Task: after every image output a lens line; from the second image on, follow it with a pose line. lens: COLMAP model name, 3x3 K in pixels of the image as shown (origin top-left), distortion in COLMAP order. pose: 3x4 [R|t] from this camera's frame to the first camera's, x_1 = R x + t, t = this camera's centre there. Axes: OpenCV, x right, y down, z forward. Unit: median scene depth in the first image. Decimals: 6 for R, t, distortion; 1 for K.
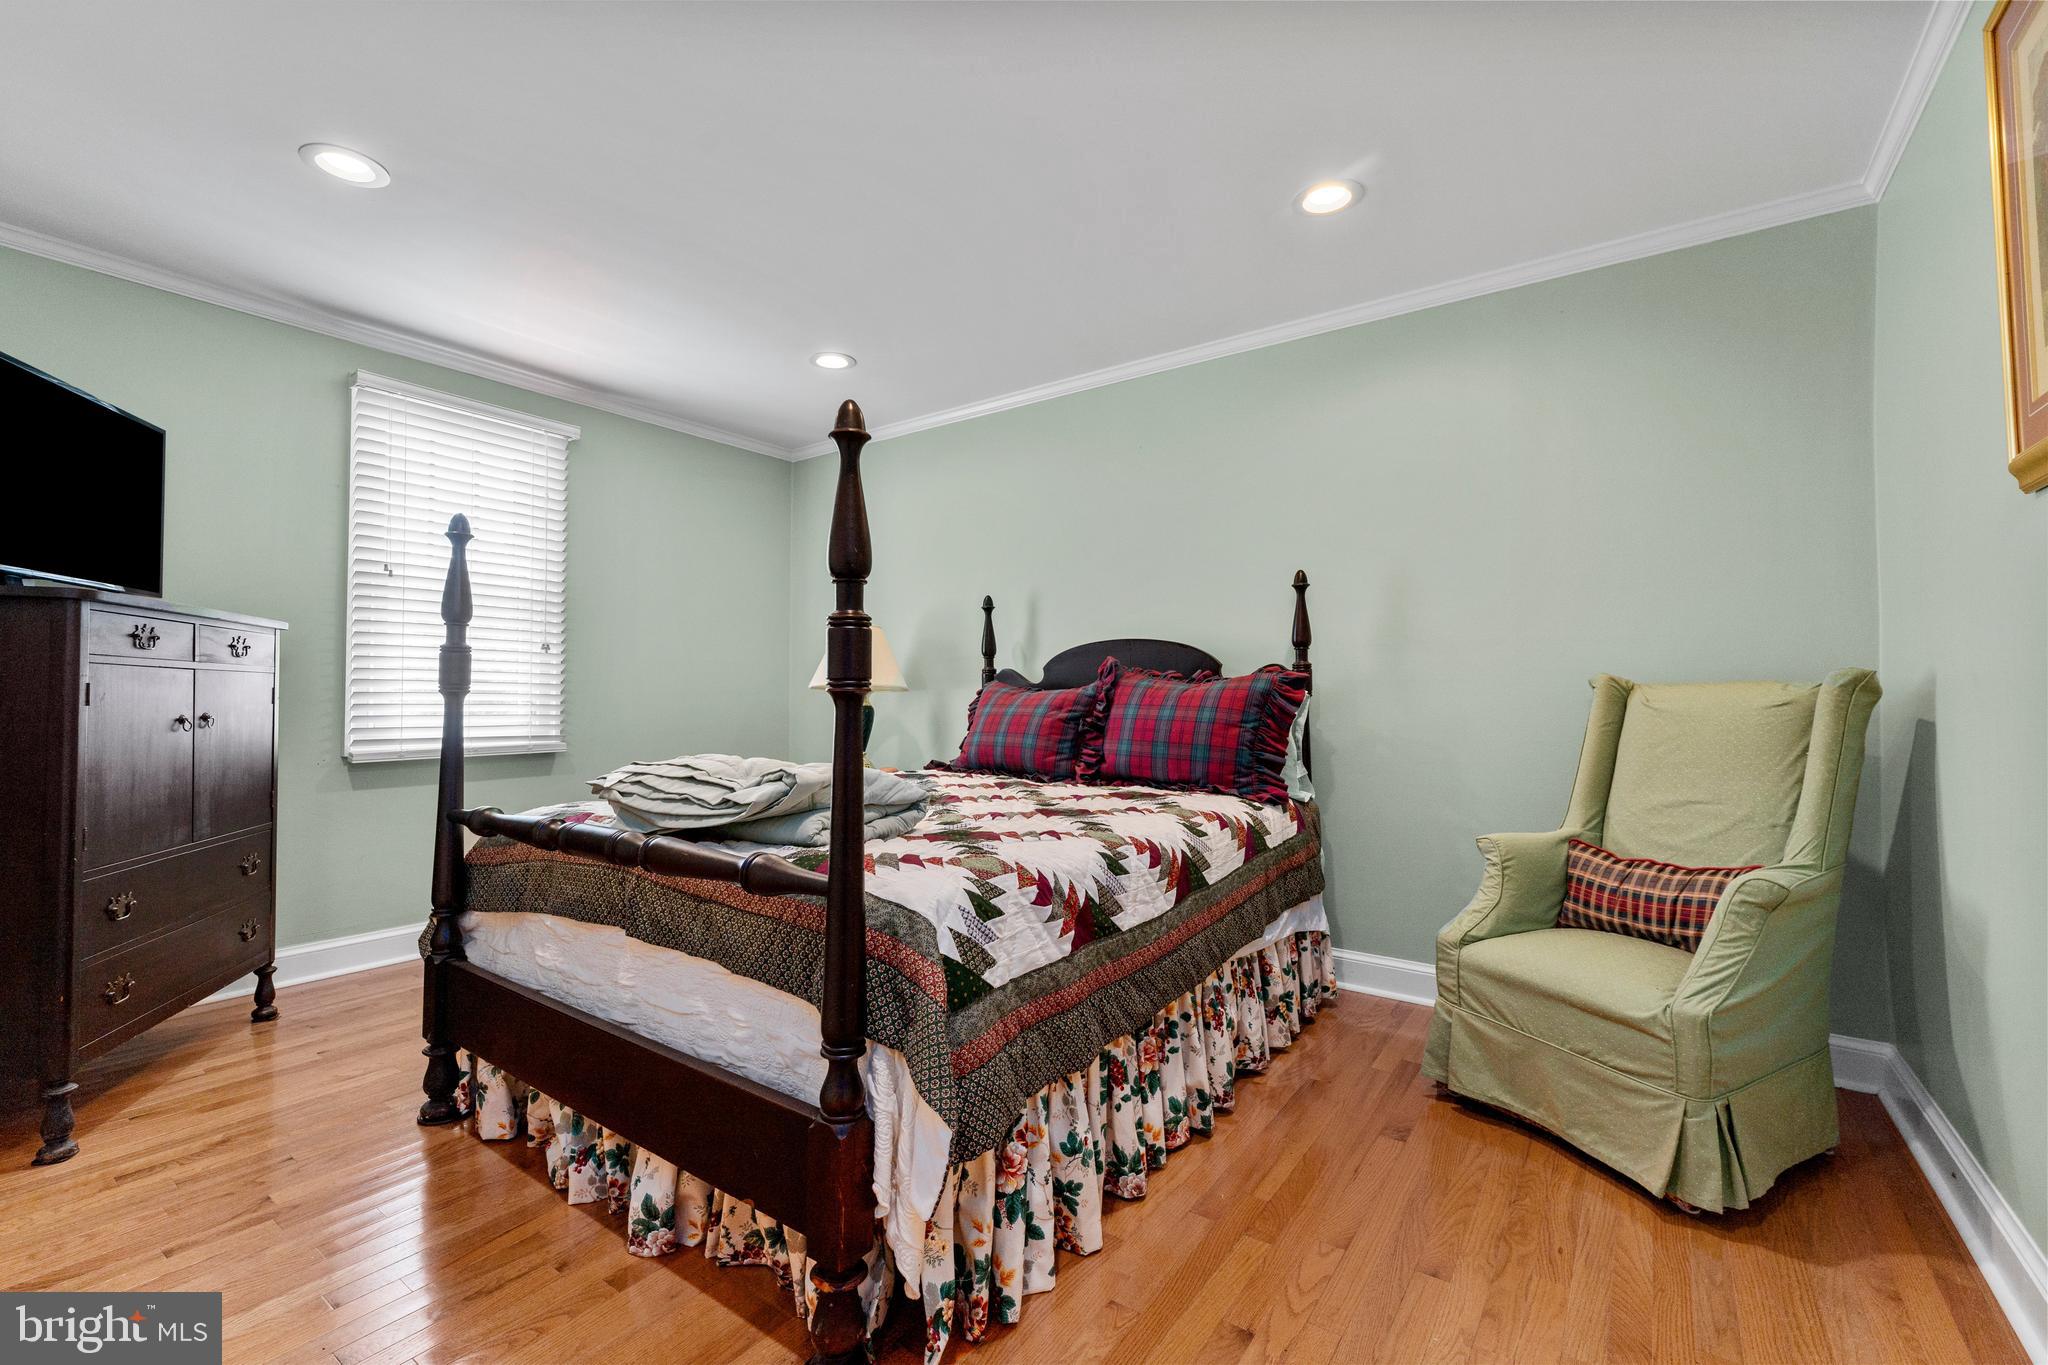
lens RADIAL K [[871.6, 0, 1024.0], [0, 871.6, 682.5], [0, 0, 1]] dist [0.000203, 0.000062]
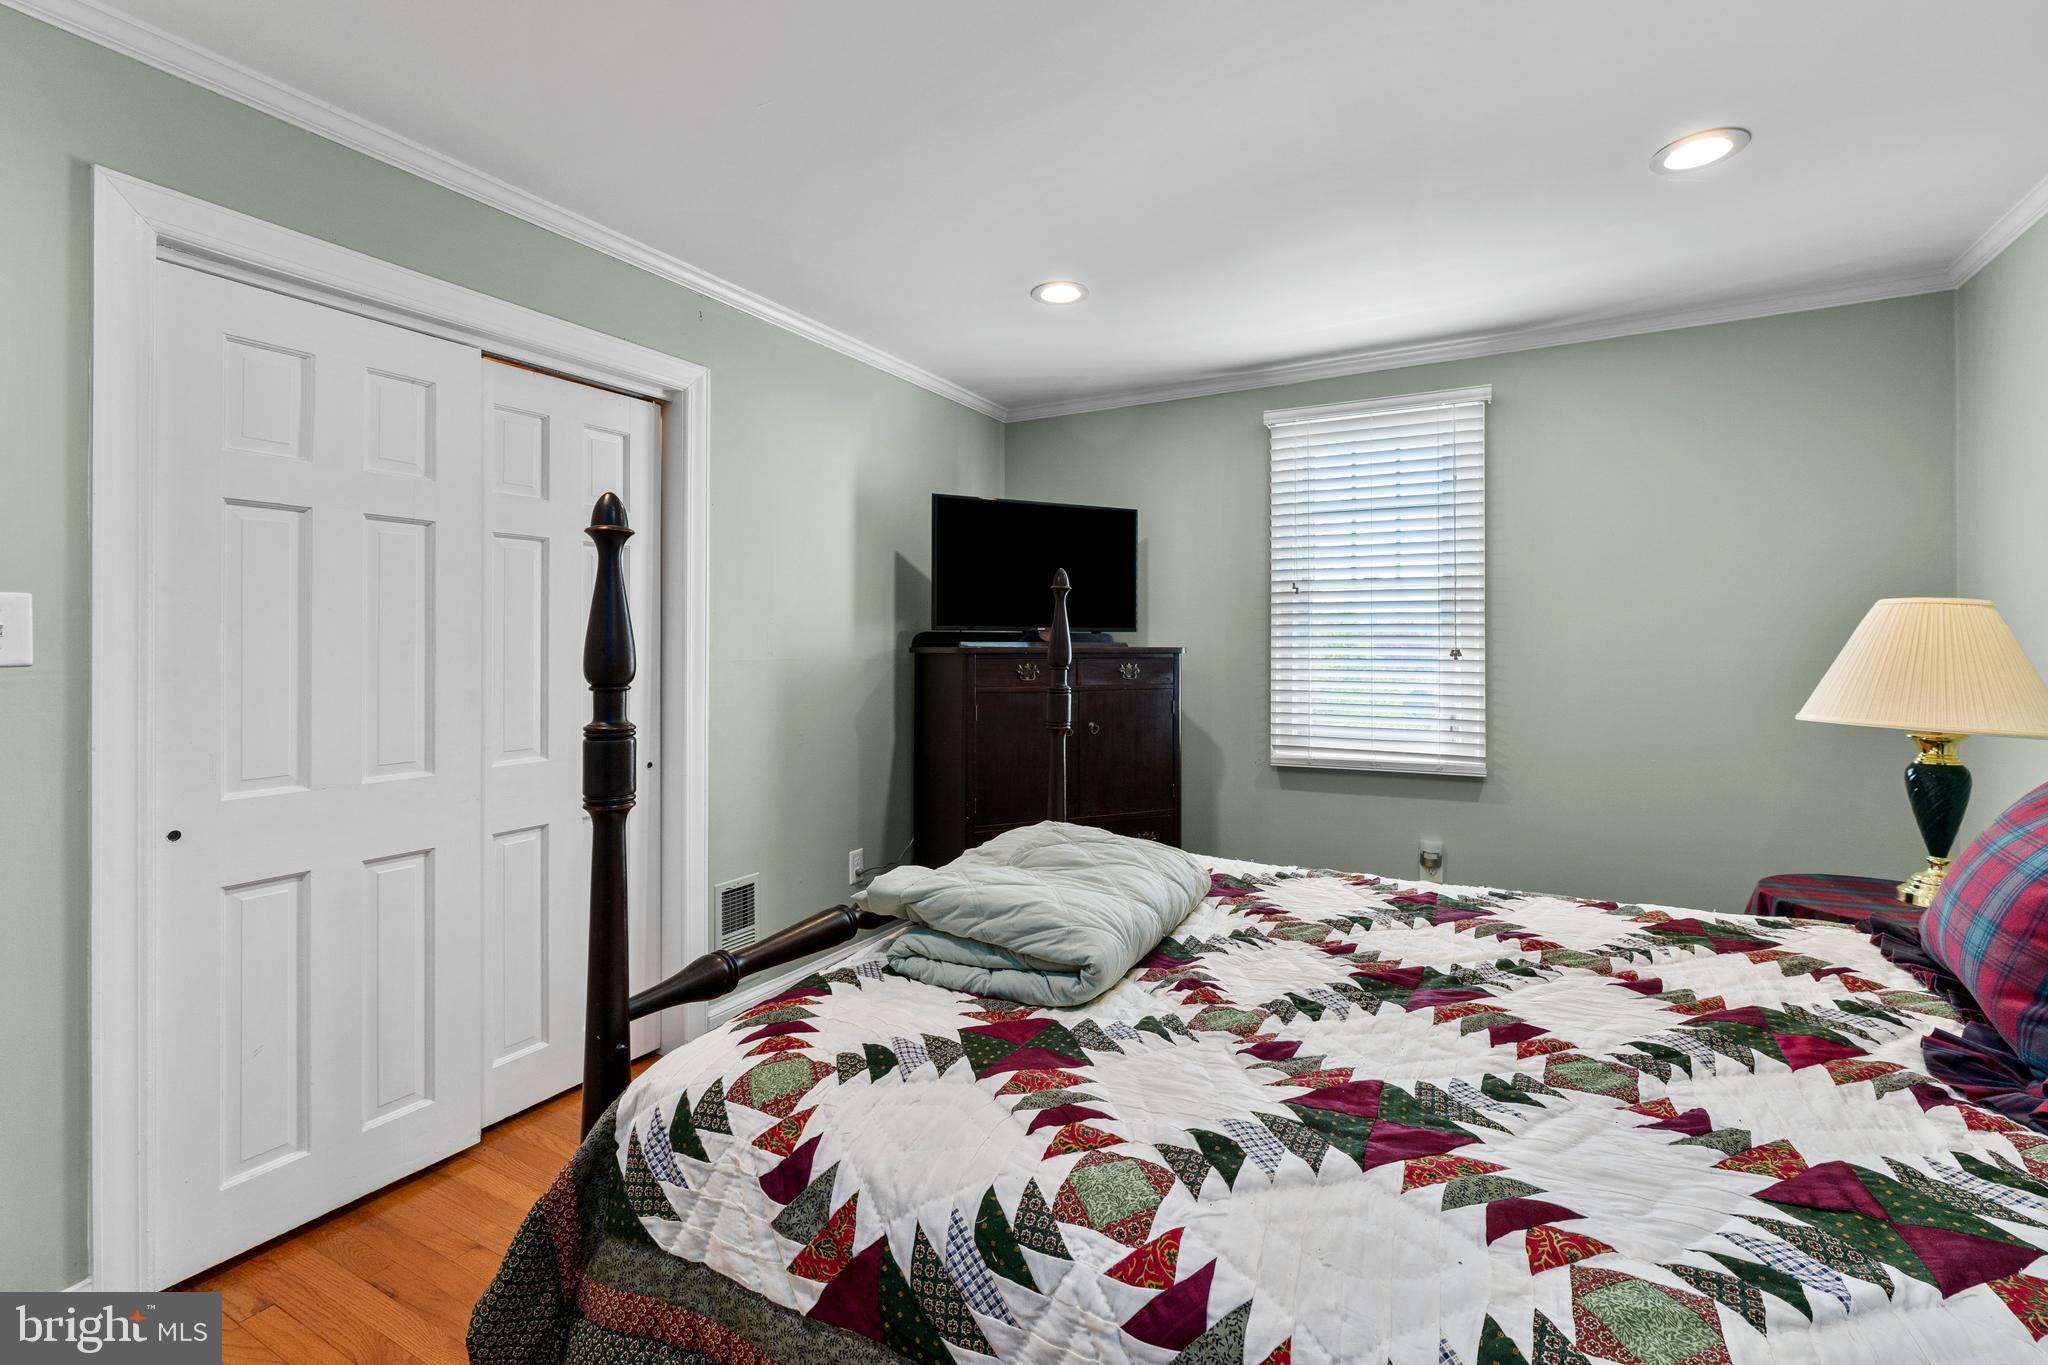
lens RADIAL K [[910.5, 0, 1043.3], [0, 910.5, 643.4], [0, 0, 1]] dist [0.002106, 0.000399]
pose [[0.124618, -0.005978, -0.992187, 0.424679], [0.017151, 0.999845, -0.003870, -0.077894], [0.992057, -0.016535, 0.124701, 0.695081]]
